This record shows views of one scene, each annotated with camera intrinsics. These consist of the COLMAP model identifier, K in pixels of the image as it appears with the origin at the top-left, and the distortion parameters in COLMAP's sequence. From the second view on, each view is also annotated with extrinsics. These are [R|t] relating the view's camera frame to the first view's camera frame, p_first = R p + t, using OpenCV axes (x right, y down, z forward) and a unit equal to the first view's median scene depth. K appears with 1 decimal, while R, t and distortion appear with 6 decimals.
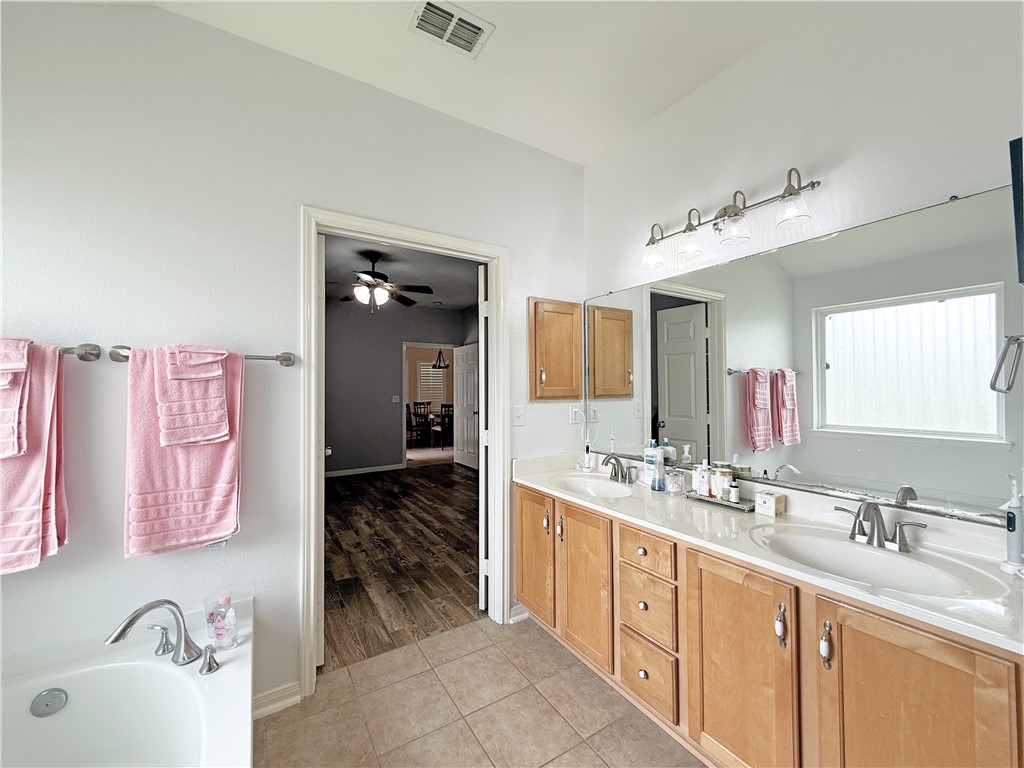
lens RADIAL K [[407.5, 0, 510.5], [0, 407.5, 385.1], [0, 0, 1]] dist [0.000990, -0.000492]
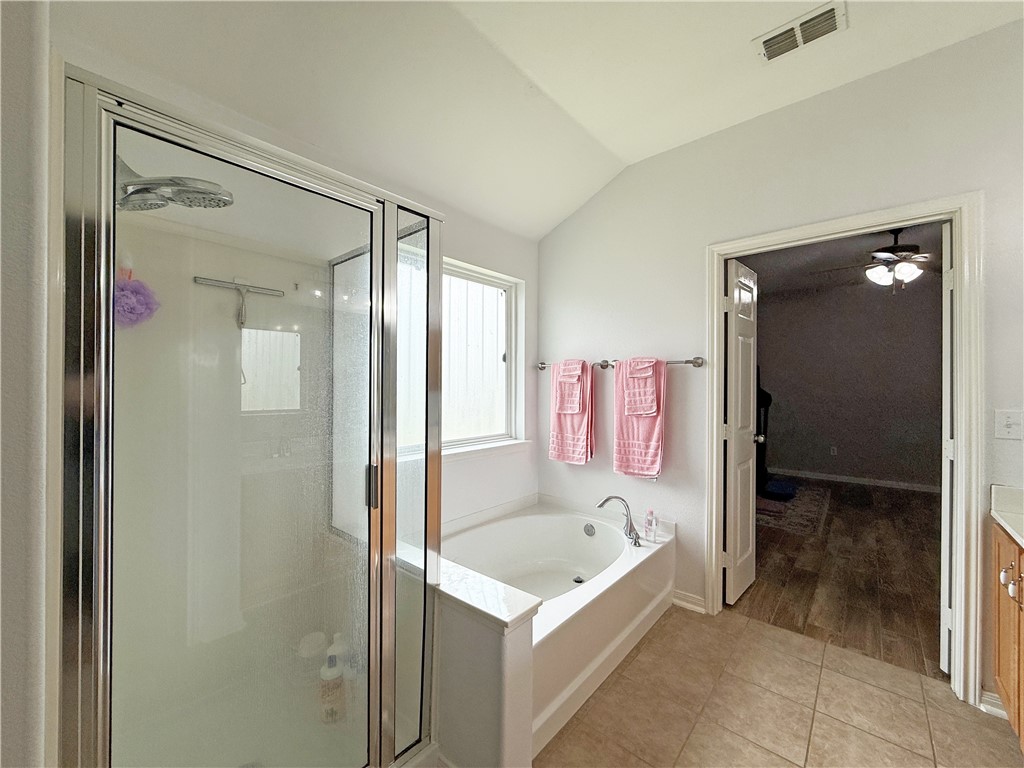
lens RADIAL K [[407.5, 0, 512.1], [0, 407.5, 382.9], [0, 0, 1]] dist [0.000990, -0.000492]
pose [[0.294104, 0.002061, -0.955771, 0.544345], [0.002351, 0.999993, 0.002880, 0.001986], [0.955771, -0.003094, 0.294097, -0.006520]]
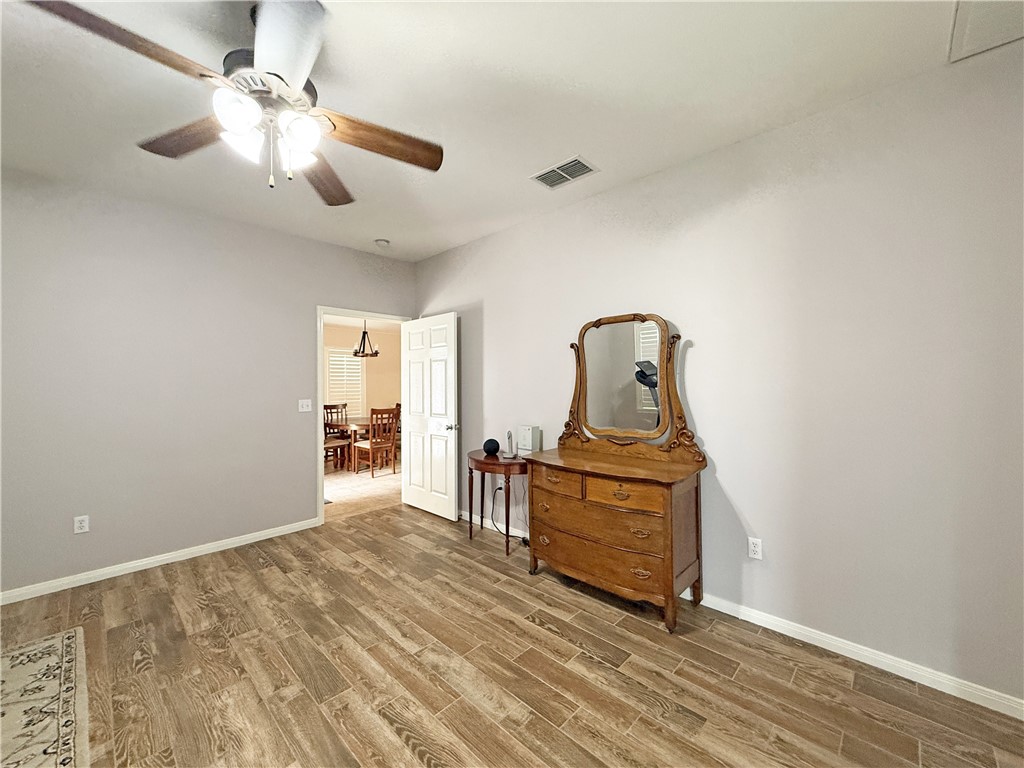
lens RADIAL K [[407.5, 0, 507.9], [0, 407.5, 380.6], [0, 0, 1]] dist [0.000990, -0.000492]
pose [[0.971699, -0.002504, 0.236207, -0.496074], [0.001622, 0.999991, 0.003928, -0.009339], [-0.236215, -0.003434, 0.971695, 1.344277]]
